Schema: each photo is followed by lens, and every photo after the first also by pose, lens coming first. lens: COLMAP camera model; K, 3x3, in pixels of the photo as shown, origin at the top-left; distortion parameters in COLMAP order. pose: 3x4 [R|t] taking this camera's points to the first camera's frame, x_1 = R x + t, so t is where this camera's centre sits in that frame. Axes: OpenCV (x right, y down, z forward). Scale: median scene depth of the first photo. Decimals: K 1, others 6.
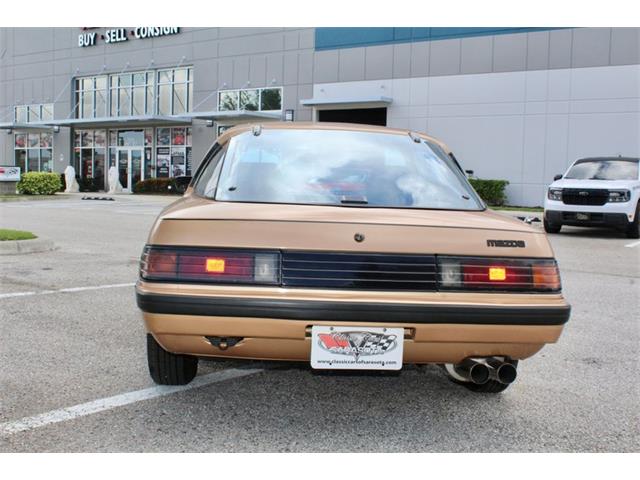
lens RADIAL K [[731.4, 0, 320.0], [0, 731.4, 240.0], [0, 0, 1]] dist [-0.073517, 0.025423]
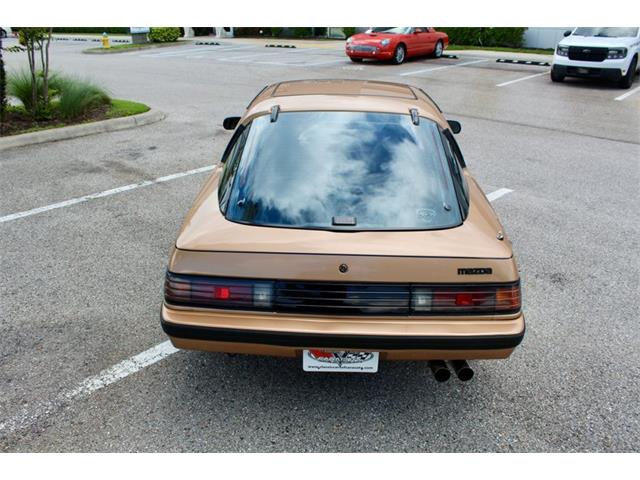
lens RADIAL K [[531.6, 0, 320.0], [0, 531.6, 240.0], [0, 0, 1]] dist [-0.167184, 0.144413]
pose [[0.993489, 0.019833, -0.112185, 0.033502], [0.018927, 0.942311, 0.334202, -0.099161], [0.112342, -0.334150, 0.935801, 0.071513]]
